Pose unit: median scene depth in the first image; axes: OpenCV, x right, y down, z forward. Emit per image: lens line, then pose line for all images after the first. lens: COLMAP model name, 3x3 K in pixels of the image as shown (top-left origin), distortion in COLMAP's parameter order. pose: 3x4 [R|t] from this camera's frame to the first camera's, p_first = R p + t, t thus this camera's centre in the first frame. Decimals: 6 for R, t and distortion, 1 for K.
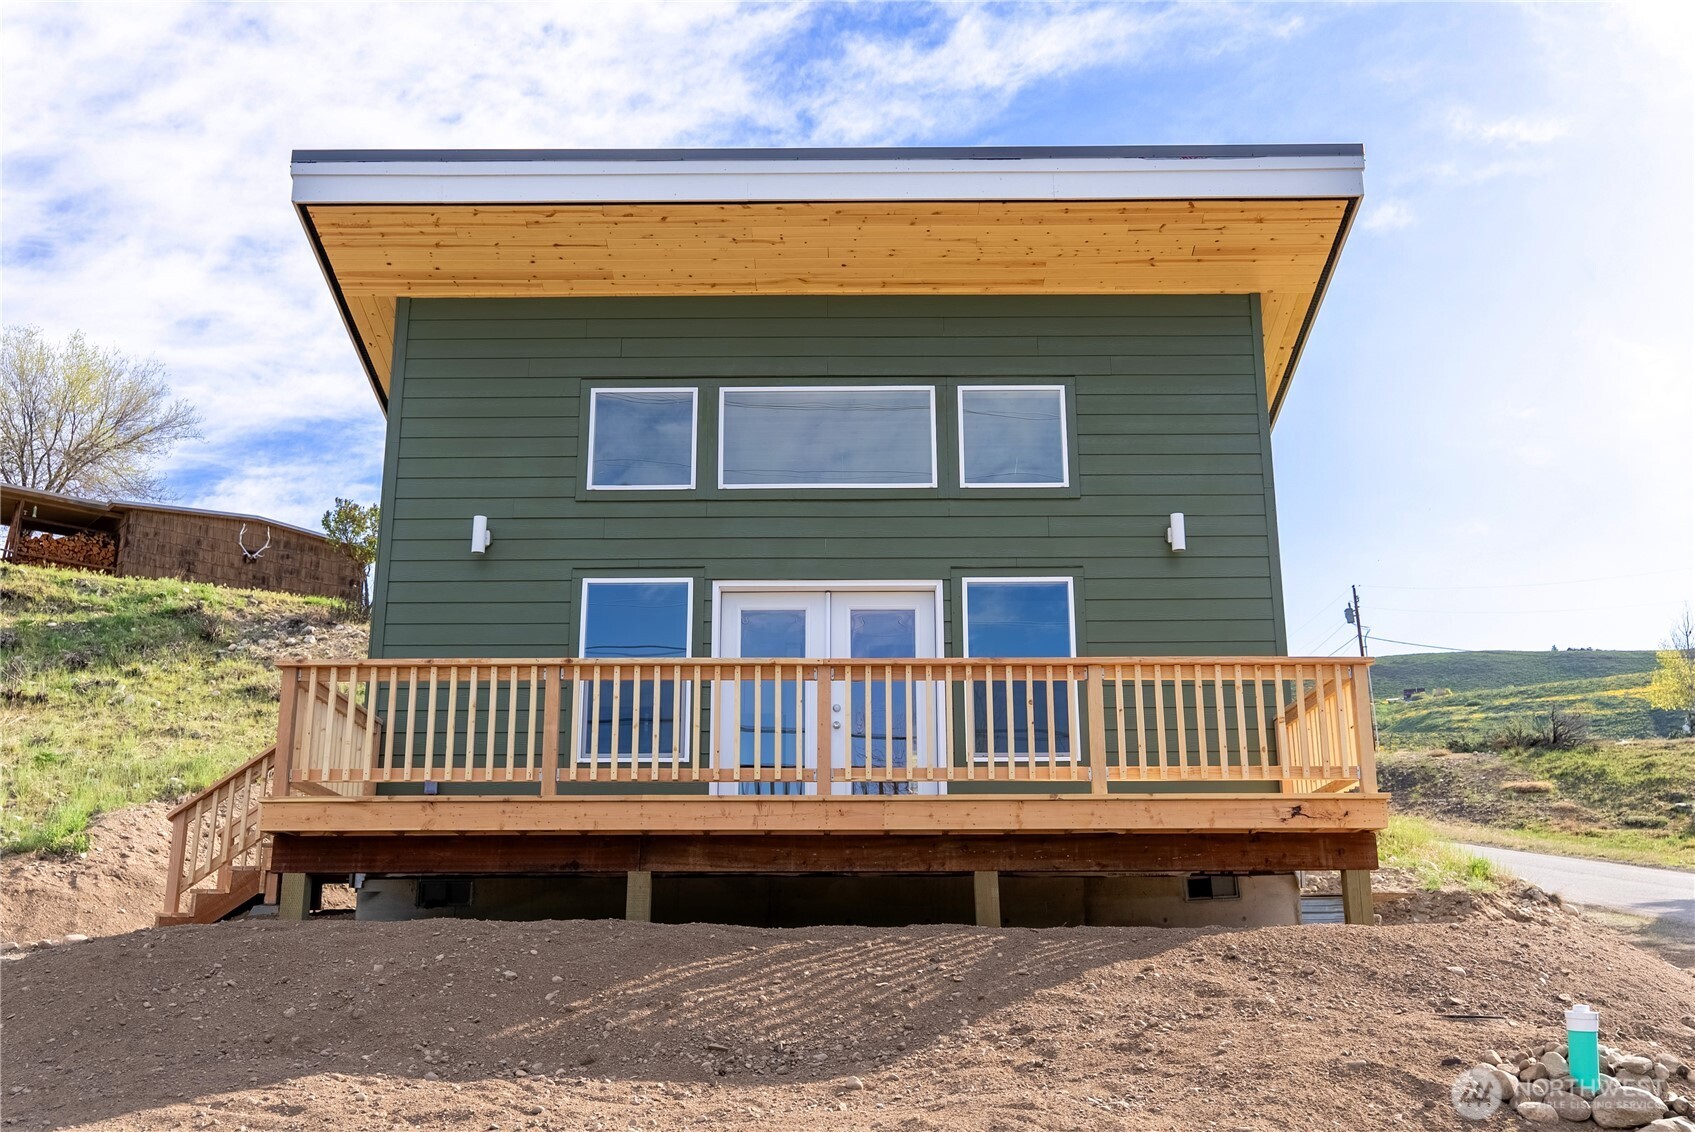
lens RADIAL K [[1683.1, 0, 847.5], [0, 1683.1, 566.0], [0, 0, 1]] dist [-0.009140, 0.002637]
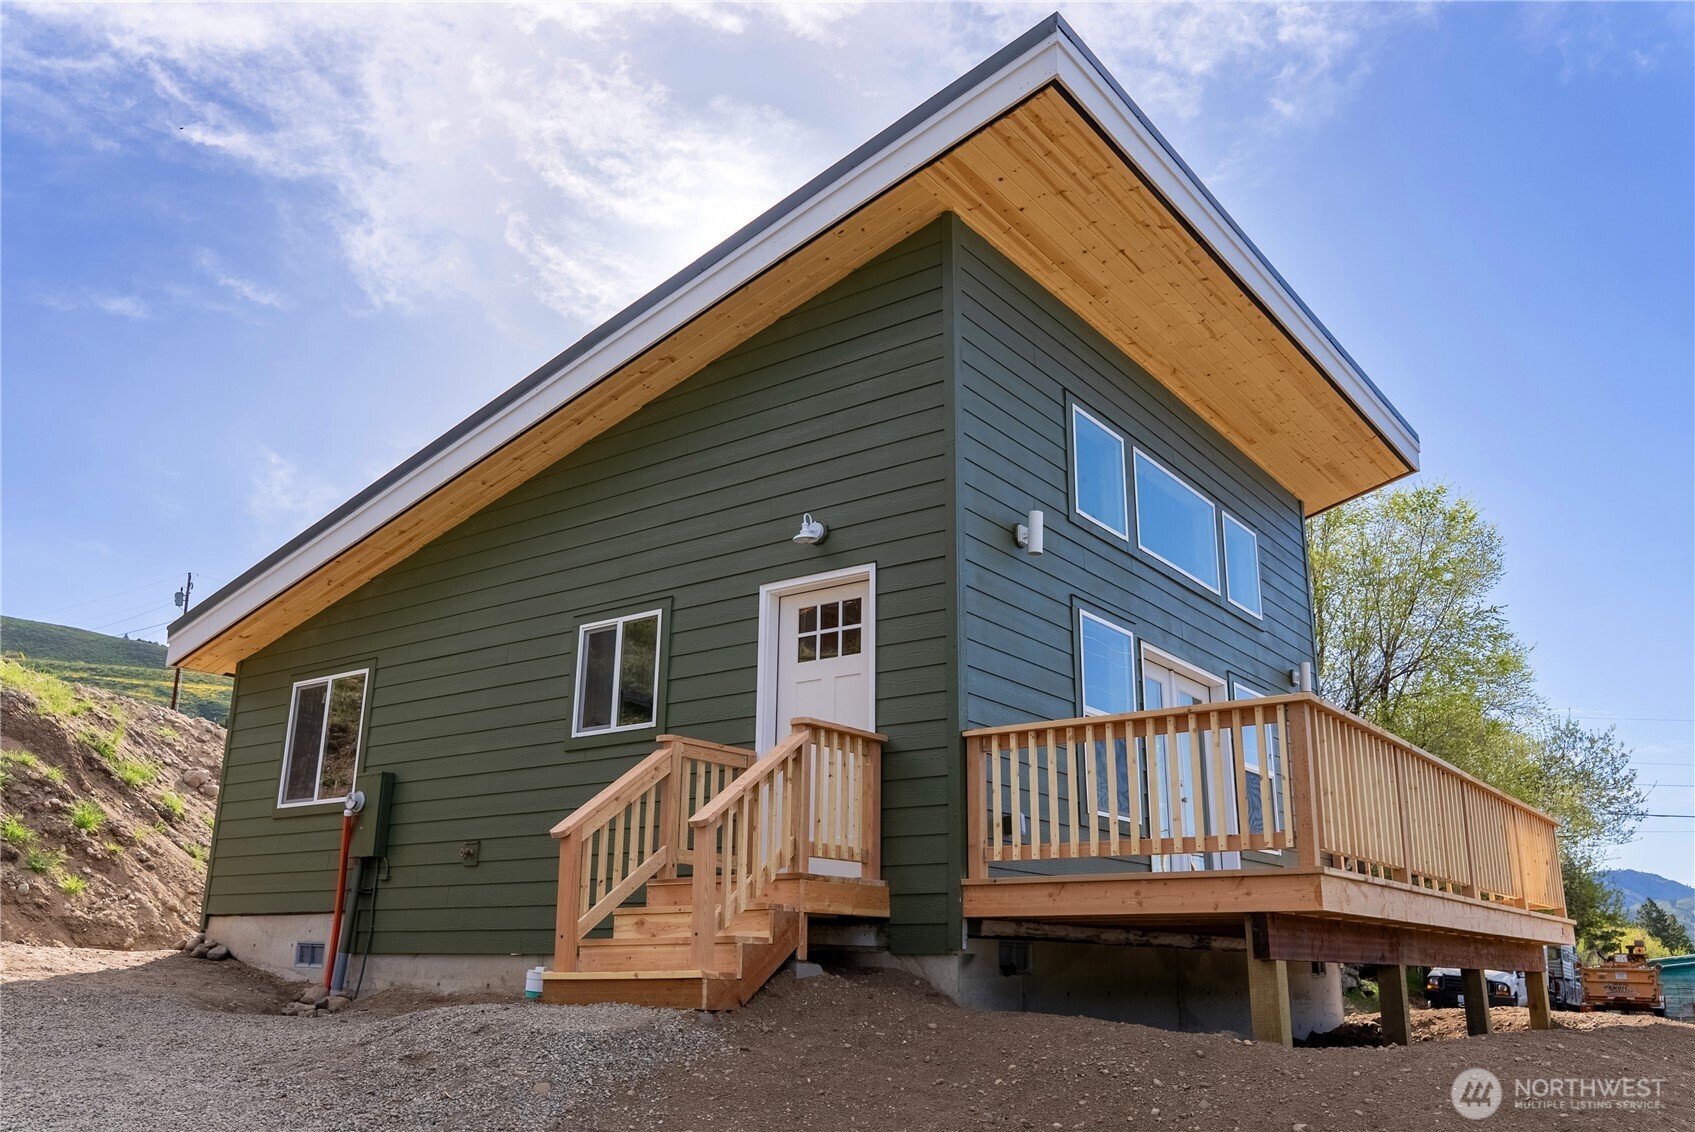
lens RADIAL K [[1339.9, 0, 847.0], [0, 1339.9, 569.4], [0, 0, 1]] dist [-0.005670, -0.008798]
pose [[0.593411, 0.242212, 0.767591, -0.800682], [-0.231758, 0.964678, -0.125234, 0.108140], [-0.770812, -0.103580, 0.628586, 0.643806]]
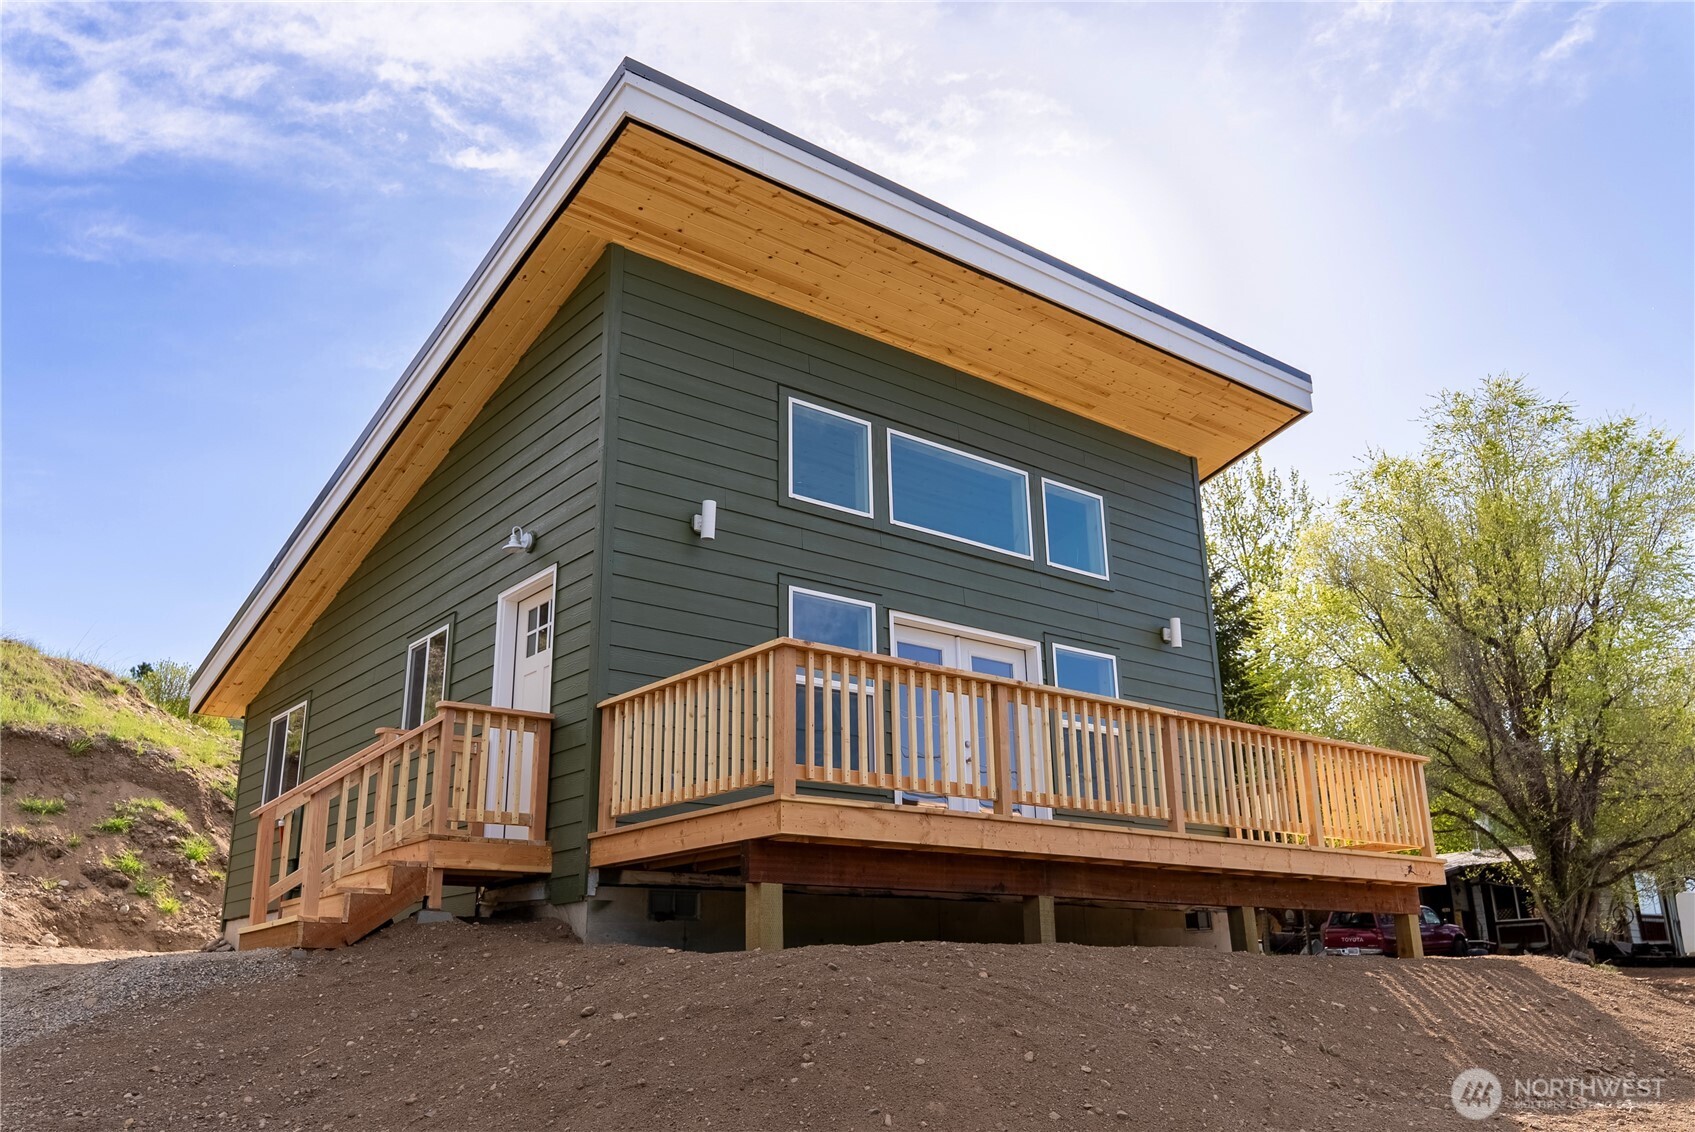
lens RADIAL K [[1340.5, 0, 847.5], [0, 1340.5, 566.0], [0, 0, 1]] dist [-0.007958, -0.002016]
pose [[0.776720, 0.185724, 0.601841, -0.608056], [-0.155856, 0.982494, -0.102047, 0.071500], [-0.610258, -0.014538, 0.792069, 0.358184]]
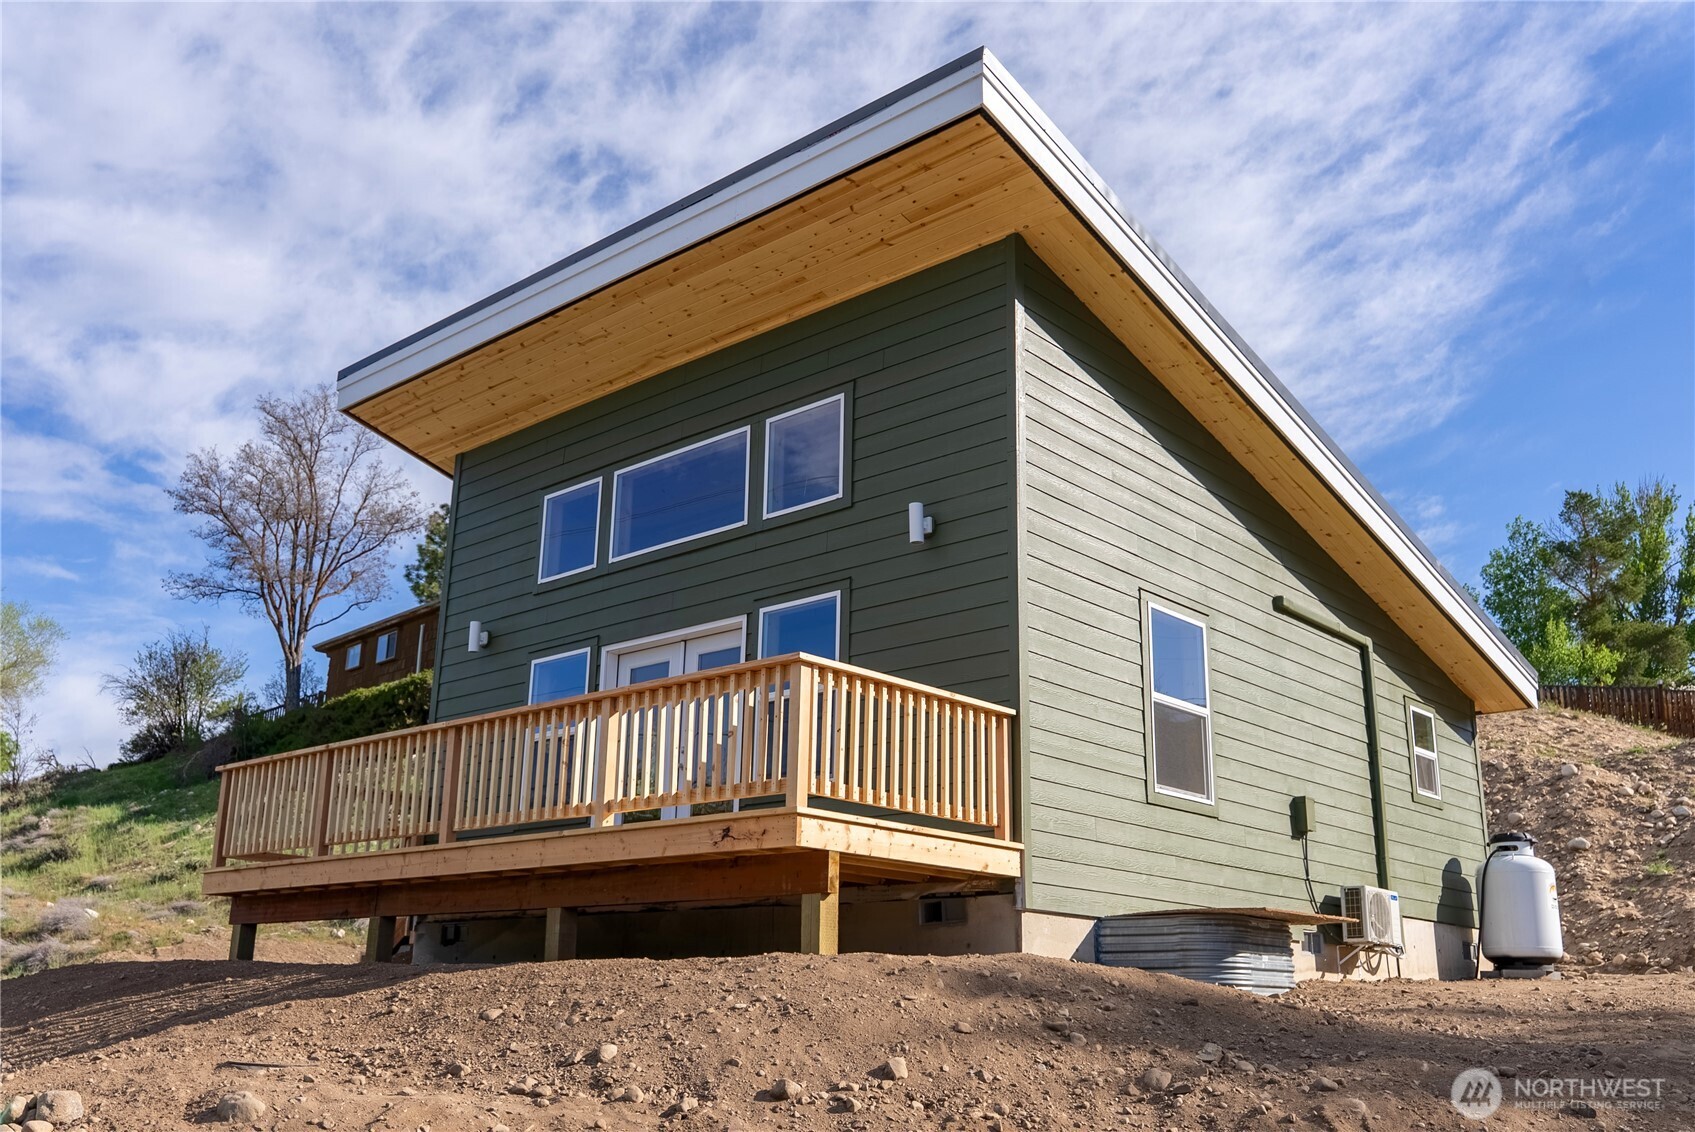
lens RADIAL K [[1537.9, 0, 847.5], [0, 1537.9, 566.0], [0, 0, 1]] dist [-0.013372, 0.003310]
pose [[0.737788, -0.175489, -0.651822, 0.715218], [0.159144, 0.983617, -0.084684, 0.068464], [0.656004, -0.041254, 0.753629, 0.341080]]
